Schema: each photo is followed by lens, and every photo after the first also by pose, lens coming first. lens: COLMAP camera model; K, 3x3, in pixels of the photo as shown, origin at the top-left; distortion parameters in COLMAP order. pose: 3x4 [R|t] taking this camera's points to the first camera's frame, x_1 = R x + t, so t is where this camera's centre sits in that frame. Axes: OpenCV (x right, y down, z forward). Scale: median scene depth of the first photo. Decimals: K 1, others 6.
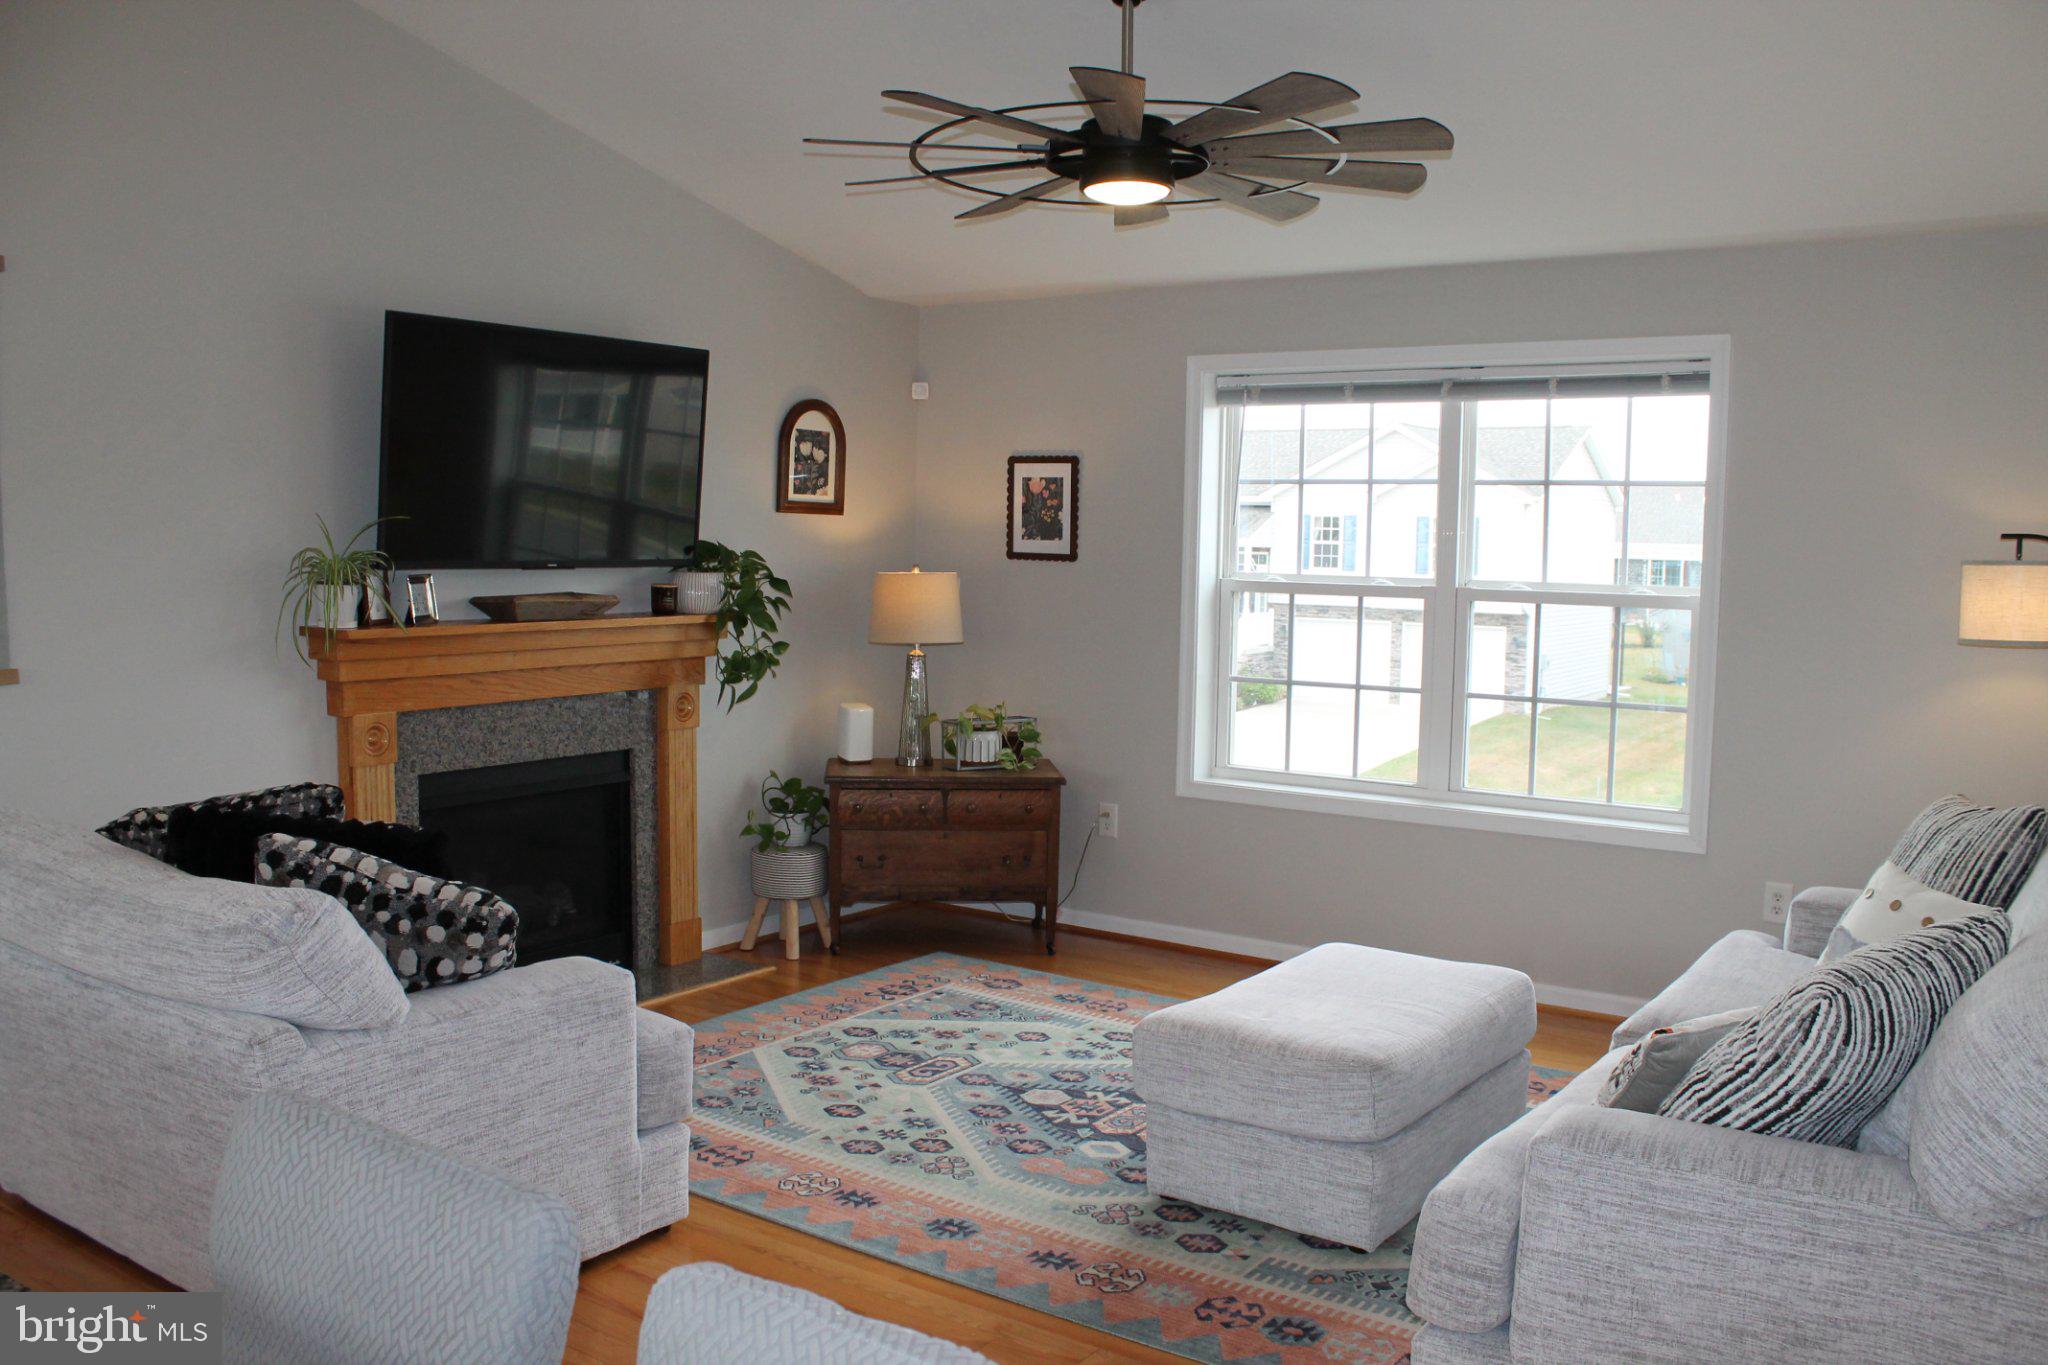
lens RADIAL K [[1707.8, 0, 1050.3], [0, 1707.8, 714.0], [0, 0, 1]] dist [-0.162797, 0.134140]
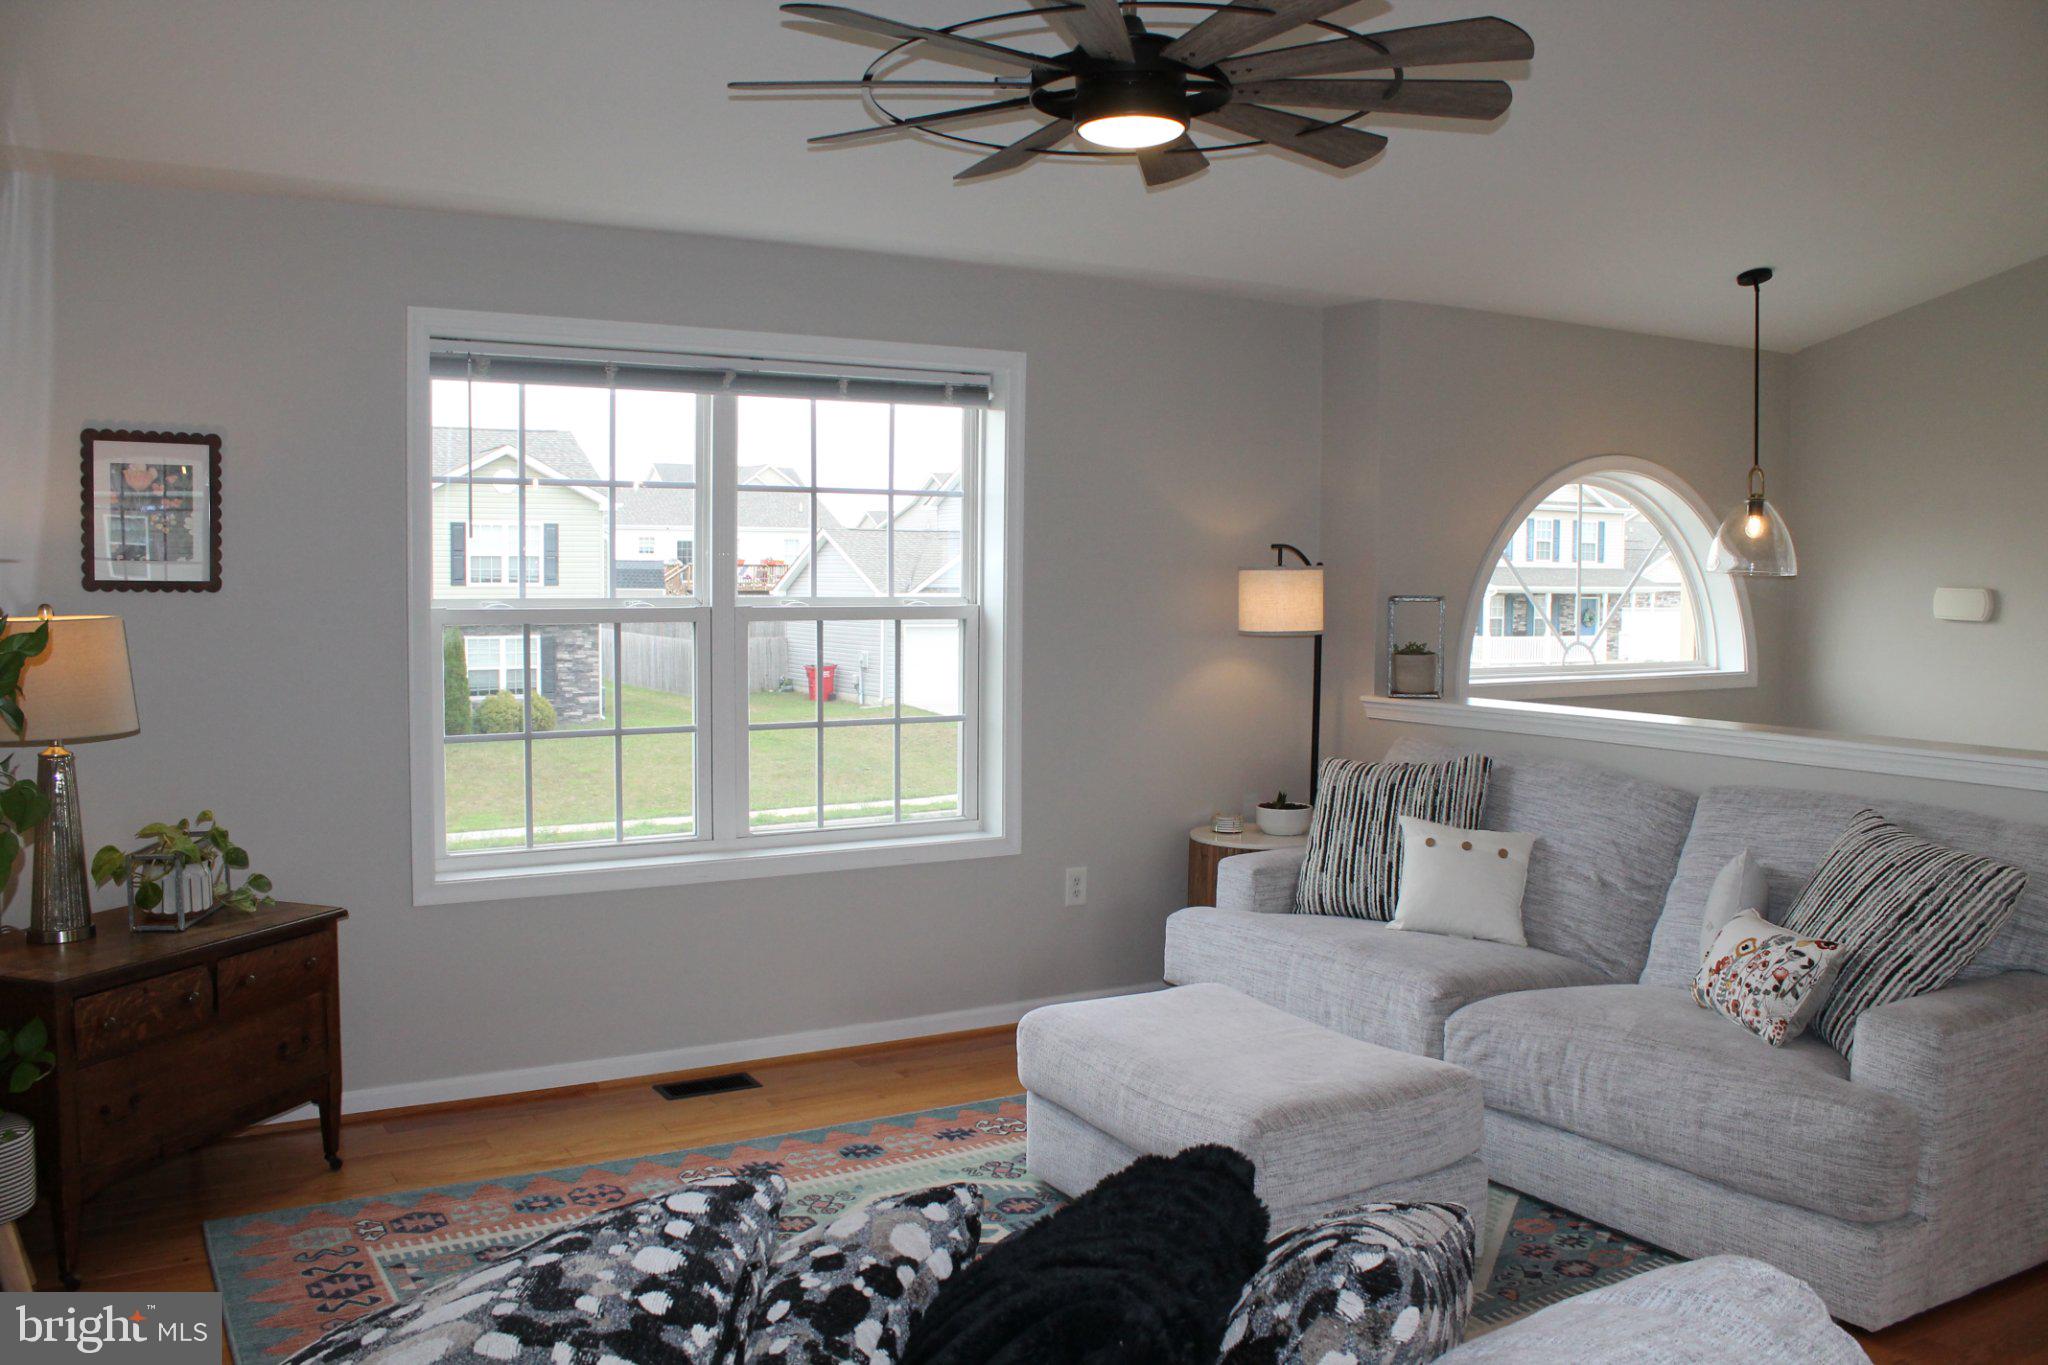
lens RADIAL K [[1707.8, 0, 1019.8], [0, 1707.8, 689.2], [0, 0, 1]] dist [-0.162797, 0.134140]
pose [[0.417353, -0.077304, 0.905450, -0.505411], [0.091508, 0.994886, 0.042761, -0.056843], [-0.904125, 0.065009, 0.422293, 0.499153]]
